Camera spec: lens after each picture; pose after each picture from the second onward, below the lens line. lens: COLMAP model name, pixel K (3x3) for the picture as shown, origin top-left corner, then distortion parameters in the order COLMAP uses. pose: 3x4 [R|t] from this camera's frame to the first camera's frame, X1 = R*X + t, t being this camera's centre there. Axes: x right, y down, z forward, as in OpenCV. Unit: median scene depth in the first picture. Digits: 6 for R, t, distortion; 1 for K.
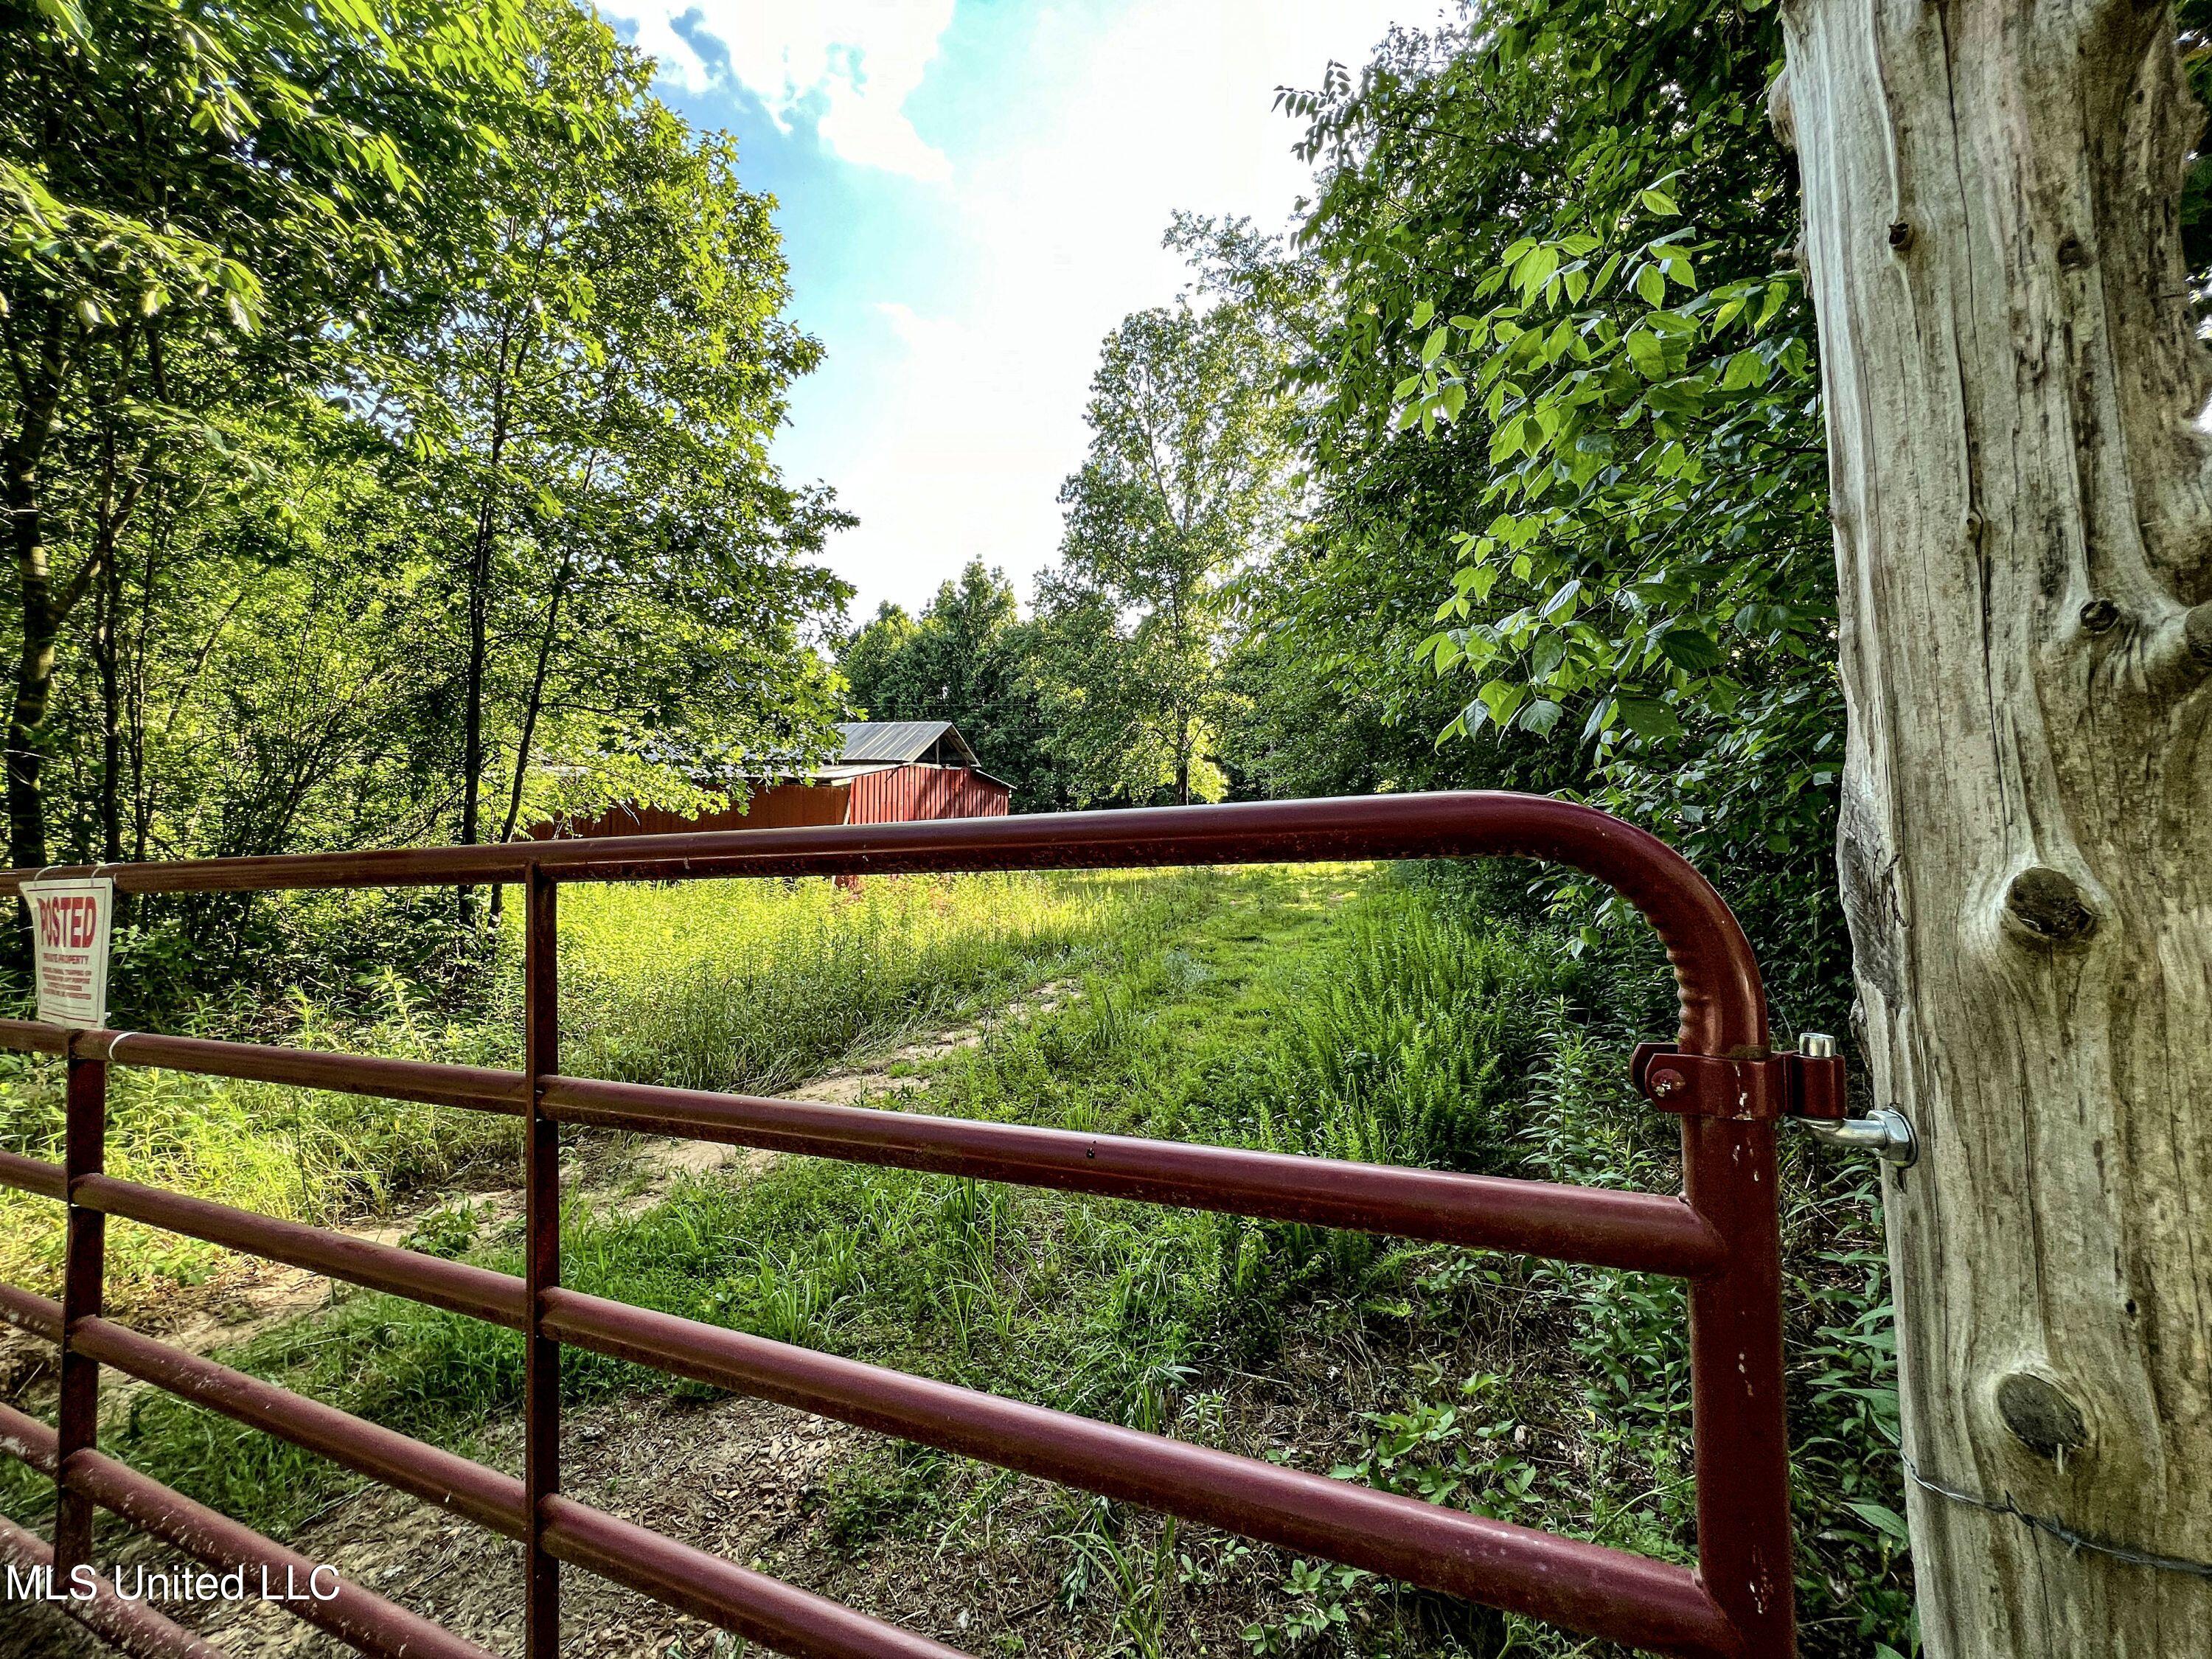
lens RADIAL K [[888.0, 0, 1105.5], [0, 888.0, 830.1], [0, 0, 1]] dist [-0.004616, 0.002617]
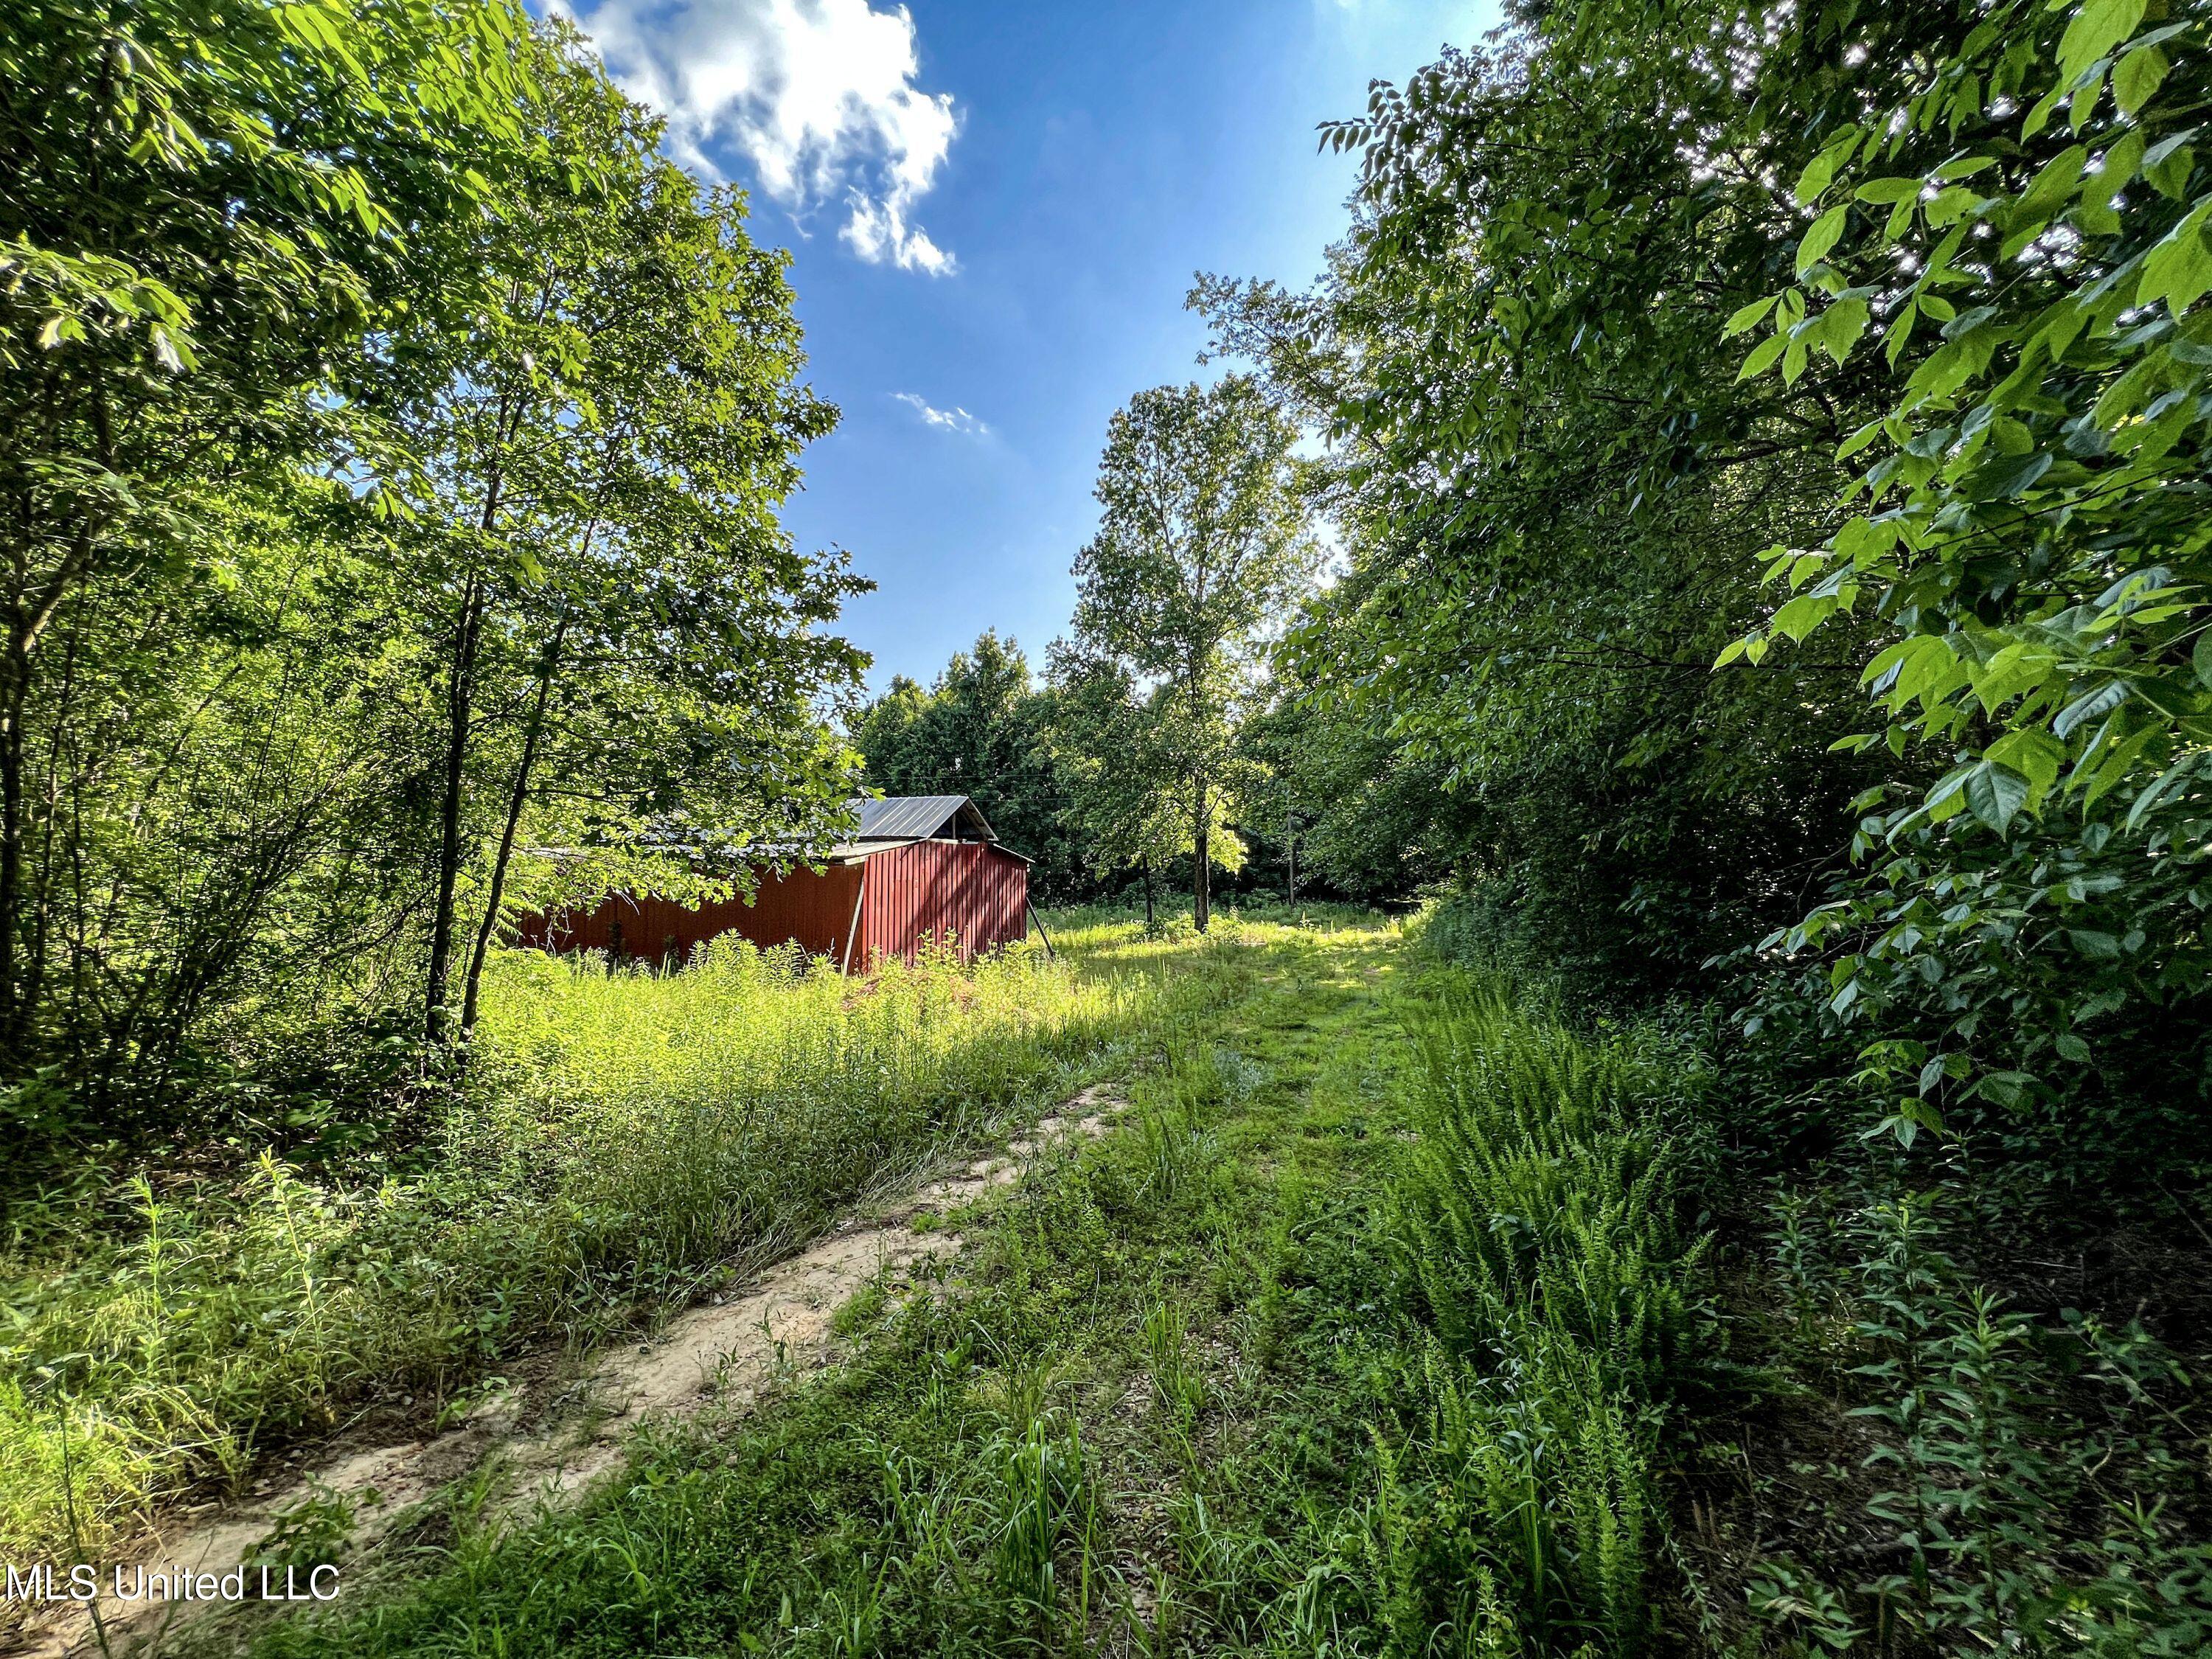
lens RADIAL K [[888.0, 0, 1105.4], [0, 888.0, 831.9], [0, 0, 1]] dist [-0.004616, 0.002617]
pose [[0.999771, -0.017291, -0.012572, -0.032223], [0.016316, 0.997134, -0.073878, -0.022459], [0.013814, 0.073656, 0.997188, 0.102419]]
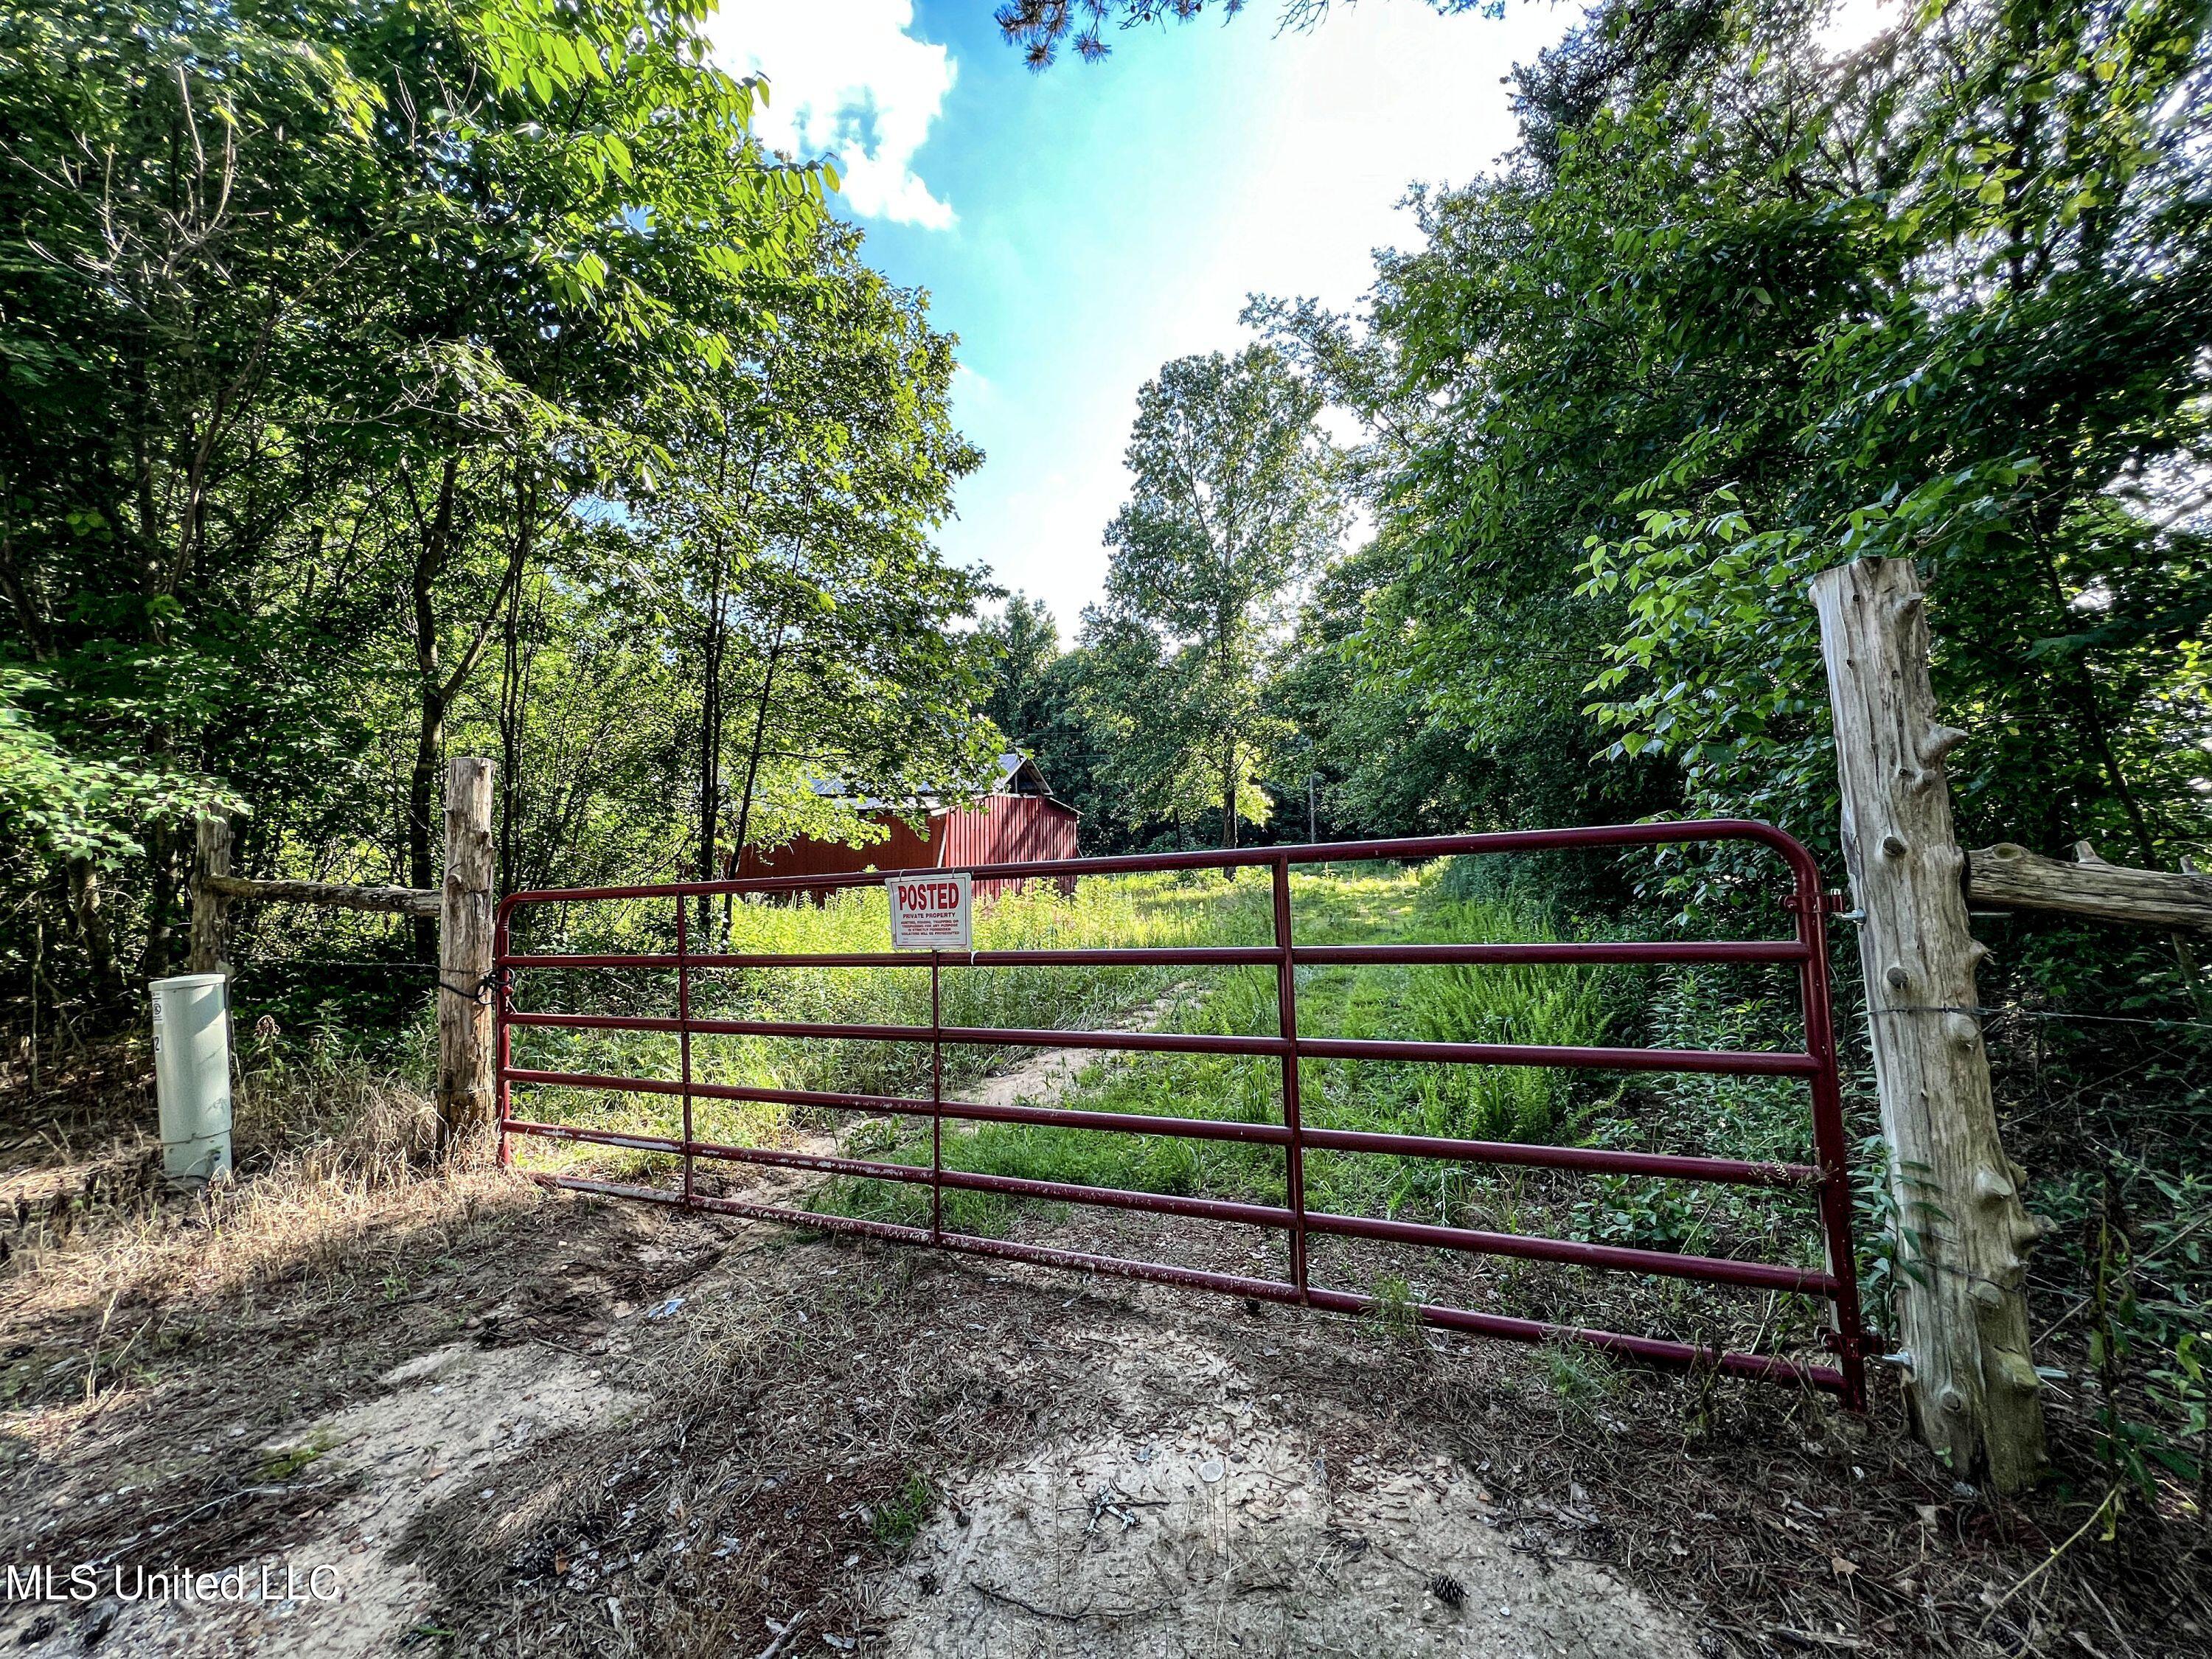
lens RADIAL K [[888.0, 0, 1100.2], [0, 888.0, 827.1], [0, 0, 1]] dist [-0.004616, 0.002617]
pose [[0.999221, -0.020259, -0.033857, -0.141361], [0.019226, 0.999348, -0.030550, 0.003221], [0.034454, 0.029876, 0.998960, -0.186109]]
